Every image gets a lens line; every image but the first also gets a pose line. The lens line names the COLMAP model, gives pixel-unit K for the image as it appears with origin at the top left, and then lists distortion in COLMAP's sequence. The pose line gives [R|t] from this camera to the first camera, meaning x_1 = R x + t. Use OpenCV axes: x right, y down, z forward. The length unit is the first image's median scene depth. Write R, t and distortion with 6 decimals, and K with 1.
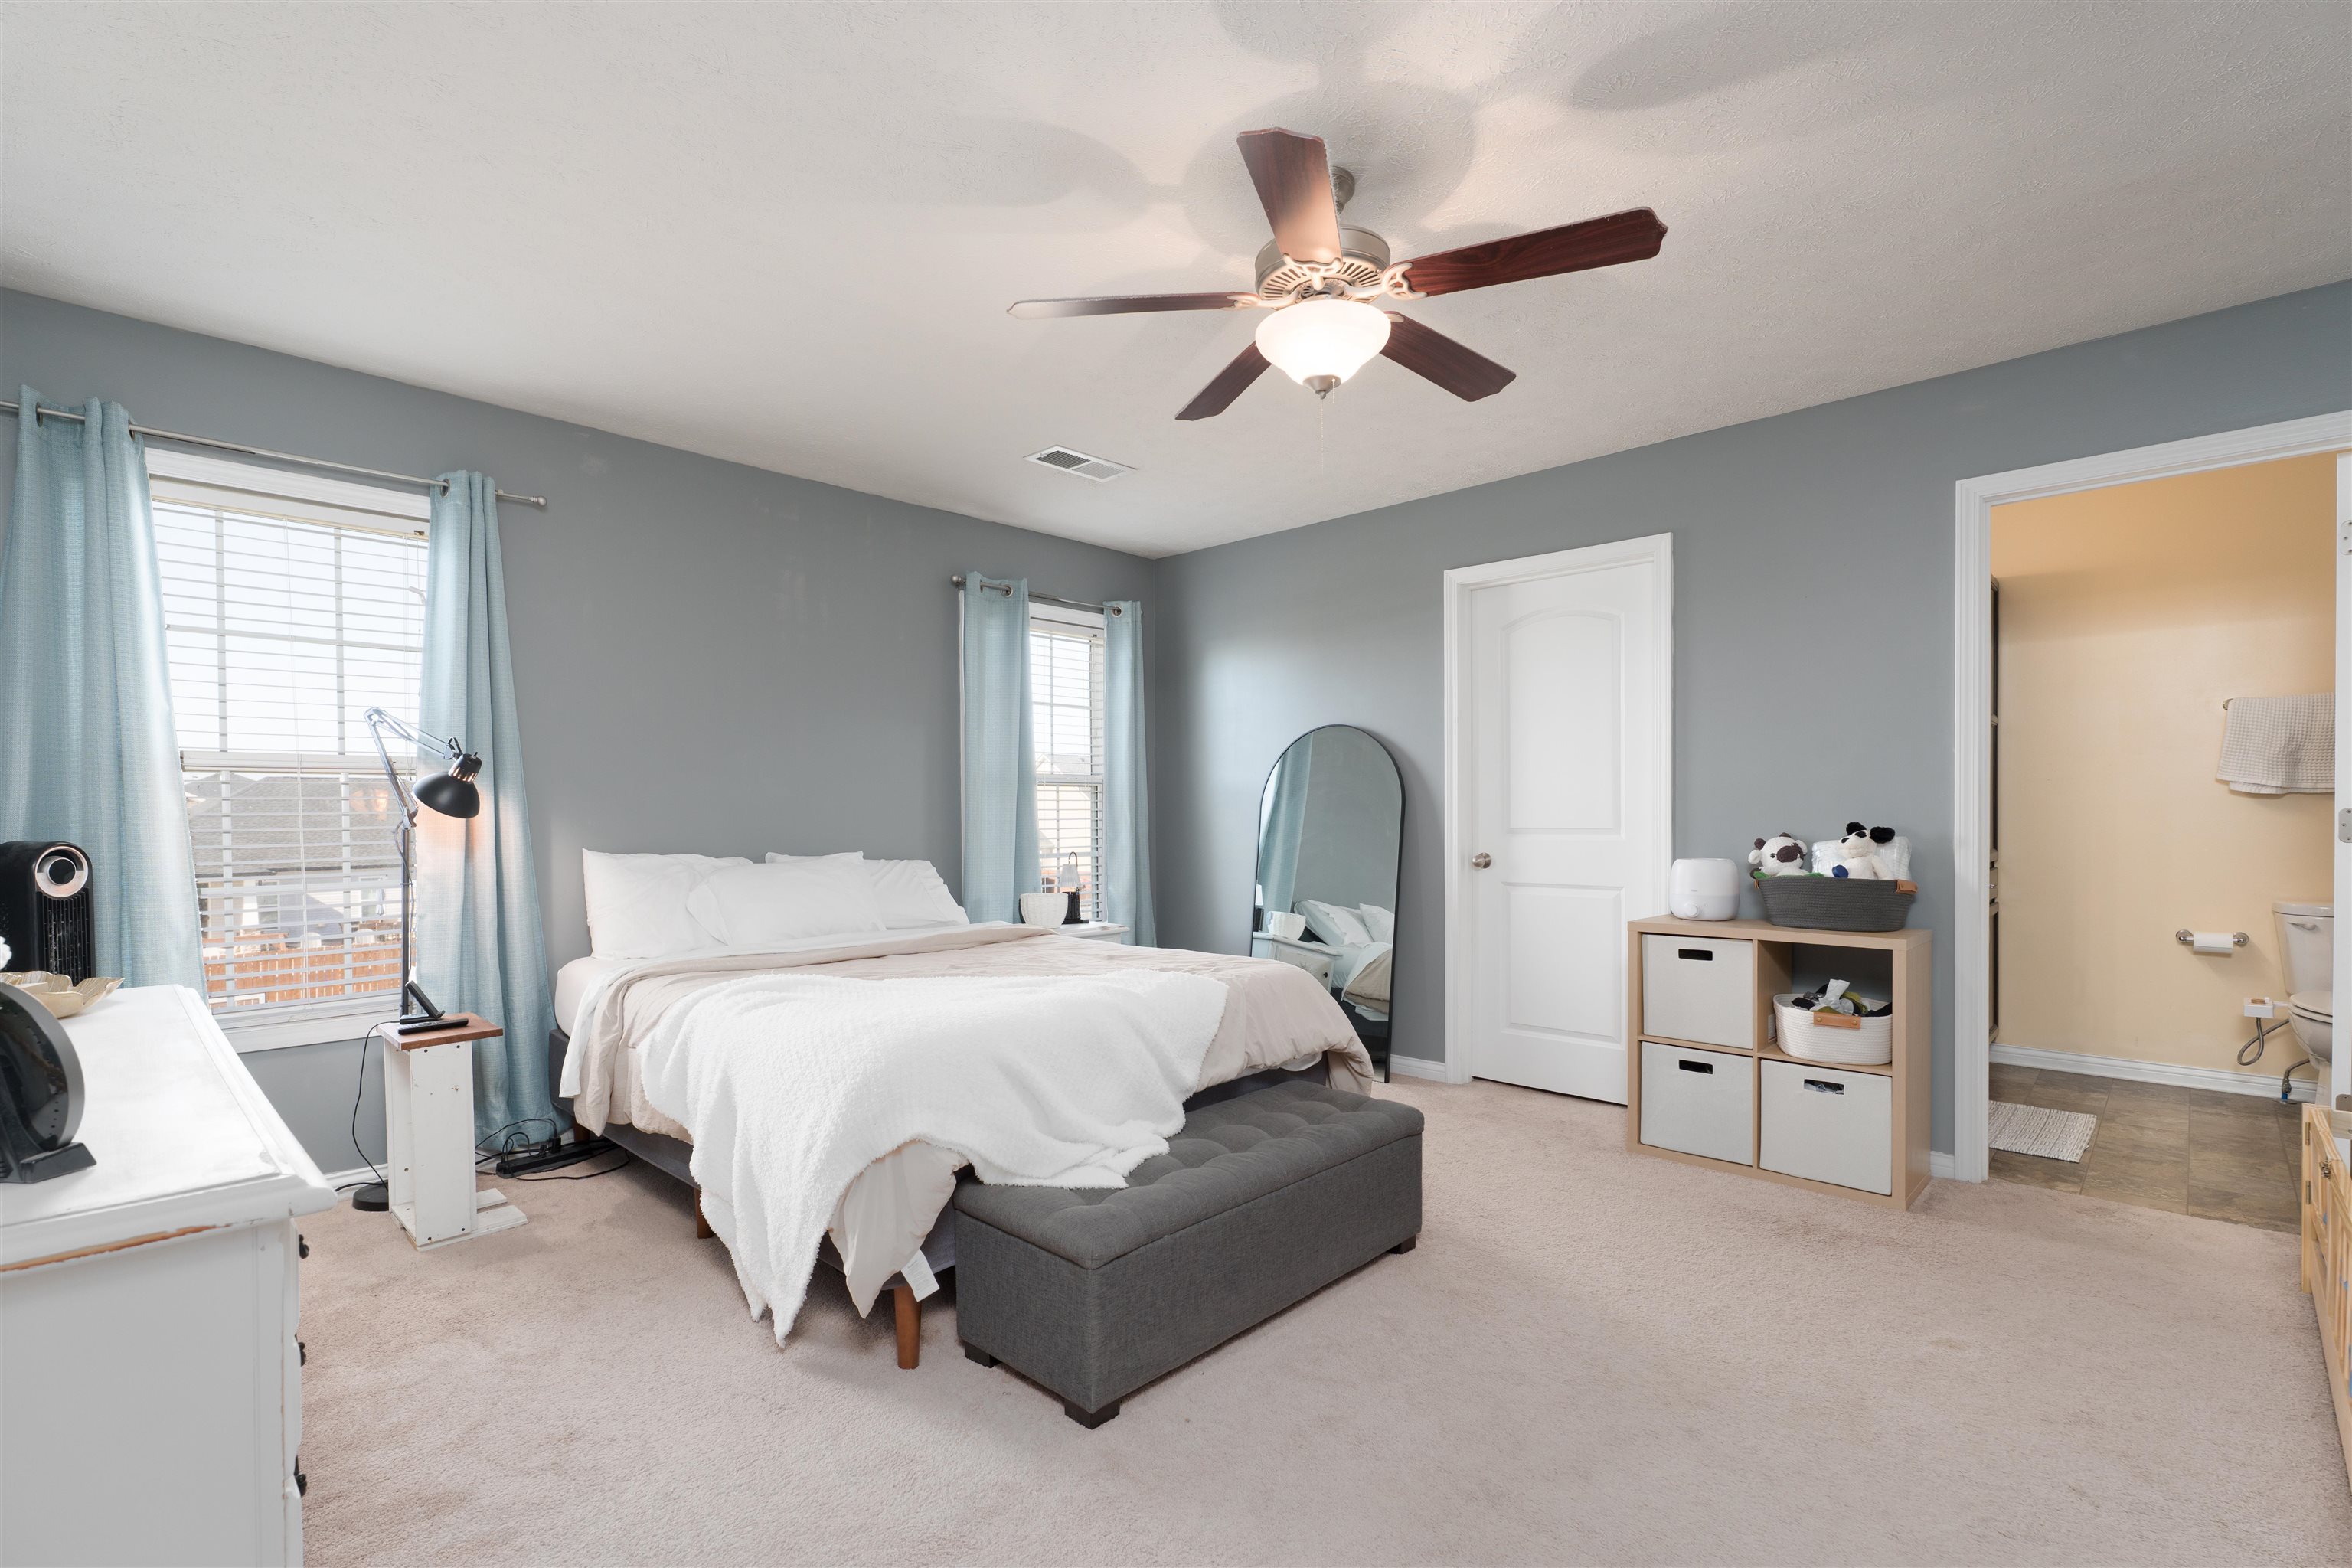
lens RADIAL K [[1053.7, 0, 1177.8], [0, 1053.7, 803.6], [0, 0, 1]] dist [-0.003493, 0.001199]
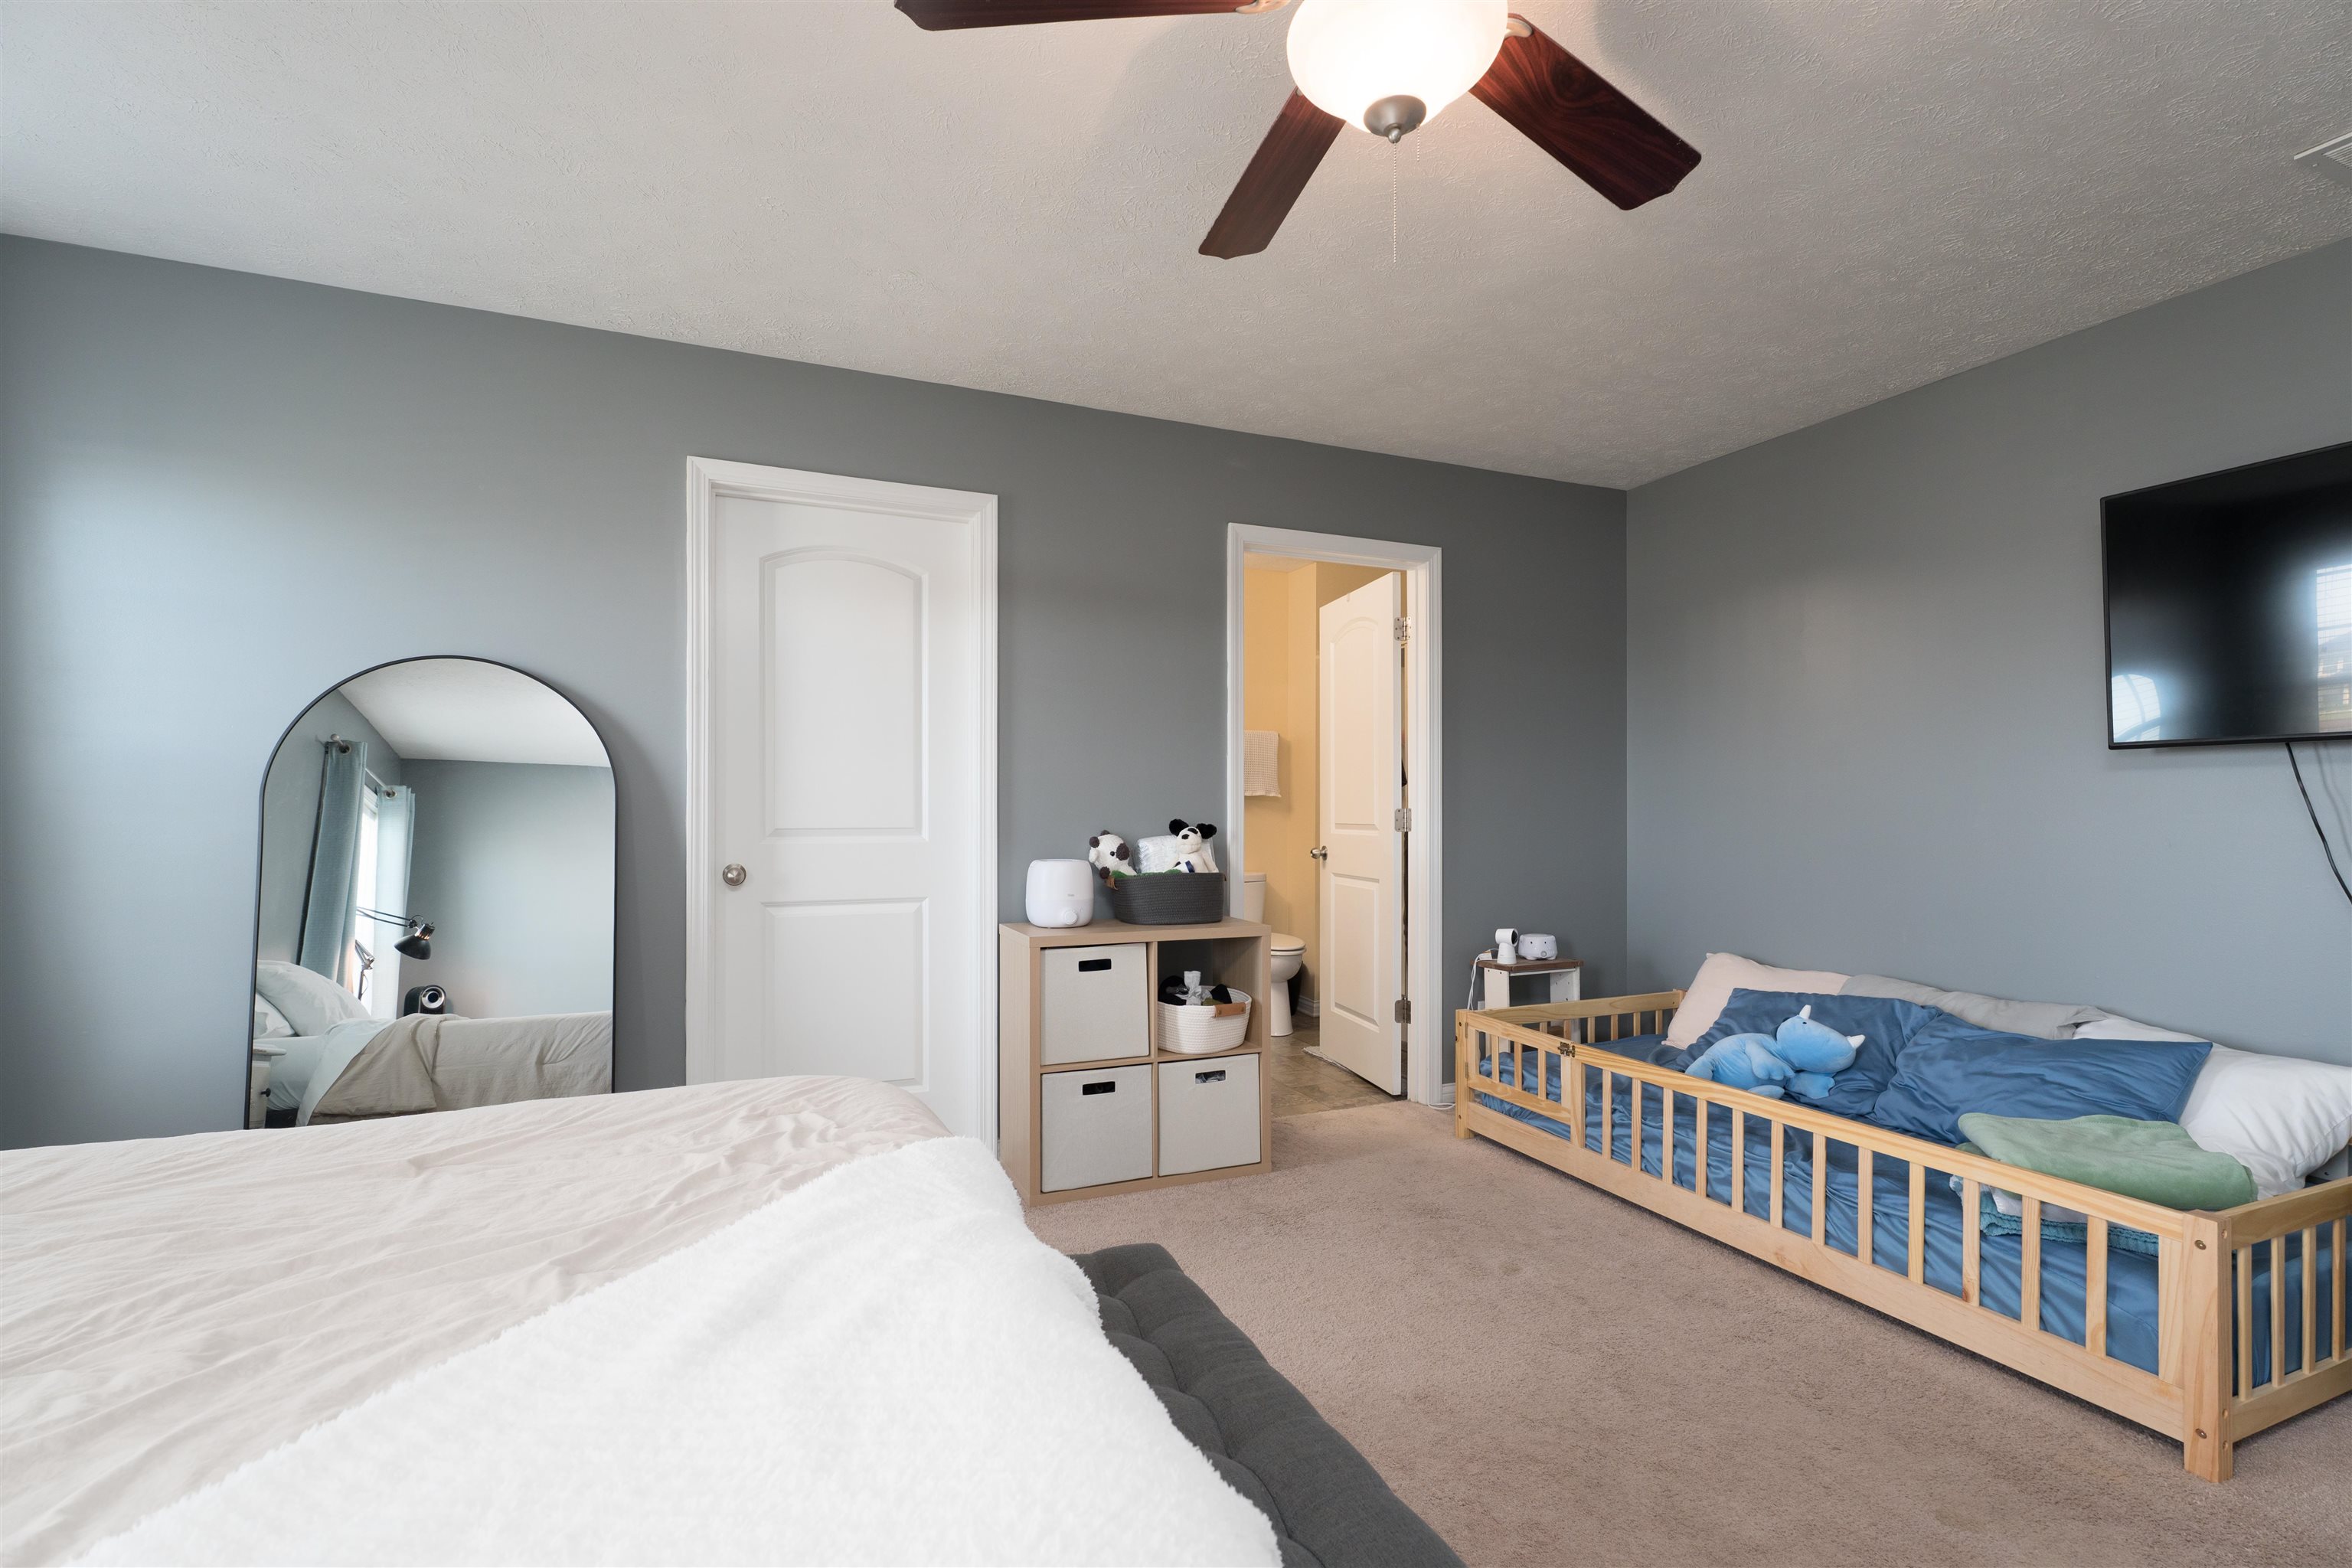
lens RADIAL K [[1053.7, 0, 1177.3], [0, 1053.7, 803.2], [0, 0, 1]] dist [-0.003493, 0.001199]
pose [[0.416196, 0.013496, 0.909175, -0.308743], [-0.013947, 0.999867, -0.008458, 0.009474], [-0.909168, -0.009160, 0.416329, 0.548922]]
